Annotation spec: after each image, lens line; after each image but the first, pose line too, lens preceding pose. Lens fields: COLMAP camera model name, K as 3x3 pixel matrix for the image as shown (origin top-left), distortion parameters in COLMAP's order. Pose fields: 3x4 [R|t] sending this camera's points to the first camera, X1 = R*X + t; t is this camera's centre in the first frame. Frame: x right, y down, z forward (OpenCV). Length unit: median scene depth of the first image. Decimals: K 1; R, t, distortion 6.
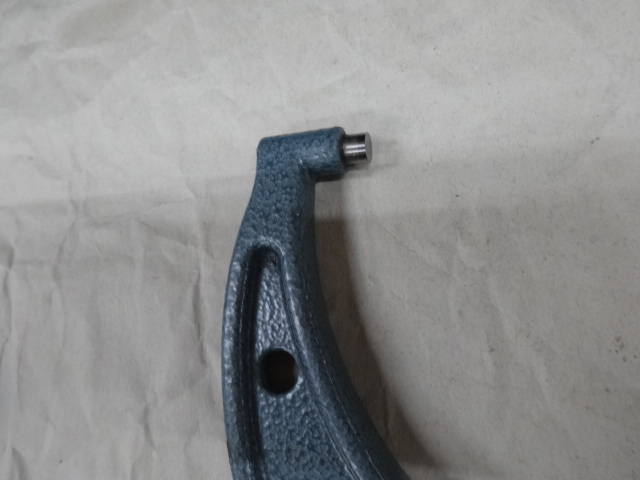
lens RADIAL K [[443.2, 0, 320.0], [0, 443.2, 240.0], [0, 0, 1]] dist [0.001531, -0.005022]
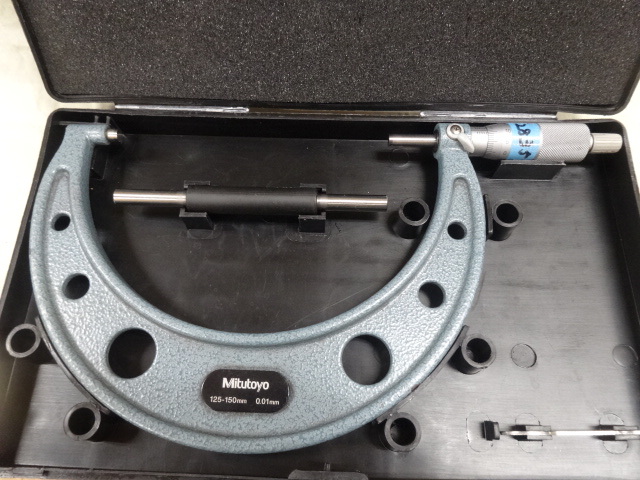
lens RADIAL K [[443.2, 0, 320.0], [0, 443.2, 240.0], [0, 0, 1]] dist [0.001531, -0.005022]
pose [[0.939221, 0.109268, 0.325461, 0.387706], [-0.060797, 0.985953, -0.155567, 0.608342], [-0.337888, 0.126325, 0.932670, -1.404959]]
